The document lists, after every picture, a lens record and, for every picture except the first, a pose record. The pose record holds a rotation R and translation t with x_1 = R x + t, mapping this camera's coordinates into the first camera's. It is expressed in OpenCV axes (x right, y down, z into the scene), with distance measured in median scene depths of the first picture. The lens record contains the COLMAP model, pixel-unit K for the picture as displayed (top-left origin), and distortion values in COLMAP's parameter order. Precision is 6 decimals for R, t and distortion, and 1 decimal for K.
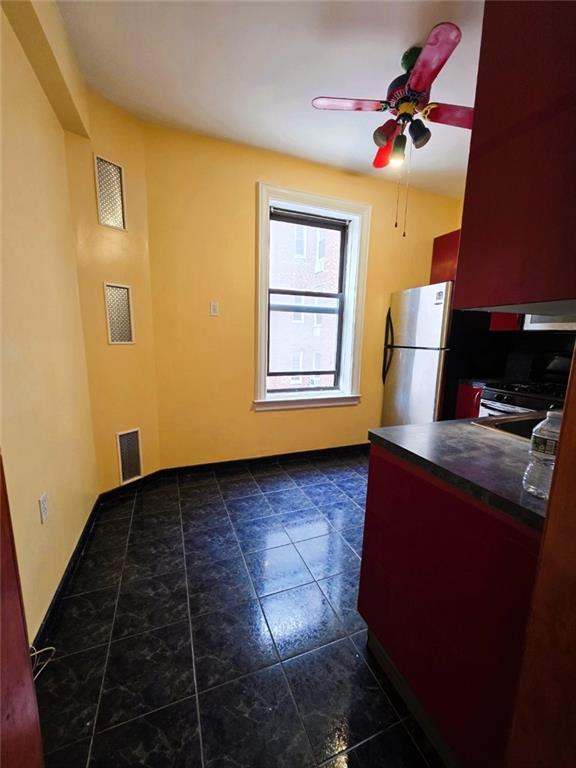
lens RADIAL K [[302.4, 0, 287.5], [0, 302.4, 384.5], [0, 0, 1]] dist [-0.007071, 0.000779]
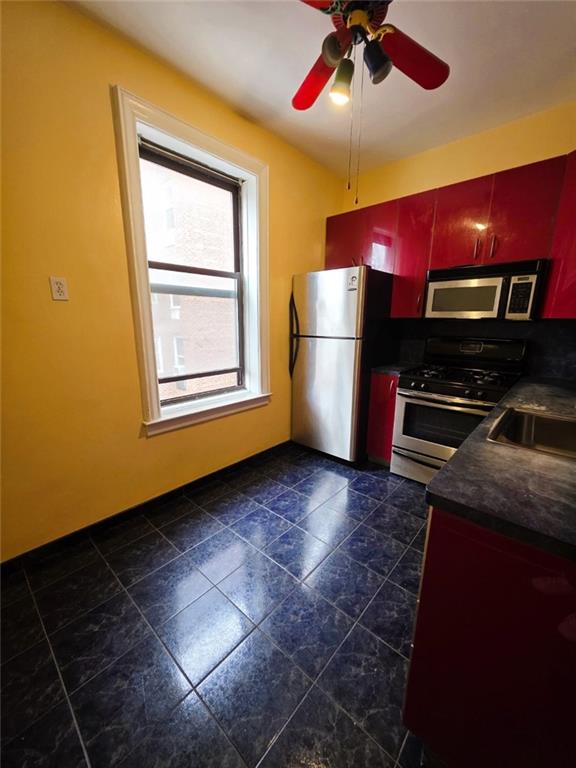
lens RADIAL K [[302.4, 0, 286.4], [0, 302.4, 387.8], [0, 0, 1]] dist [-0.007071, 0.000779]
pose [[0.895487, -0.112858, 0.430541, -0.098068], [0.082551, 0.992649, 0.088506, -0.057209], [-0.437365, -0.043714, 0.898221, 0.206293]]
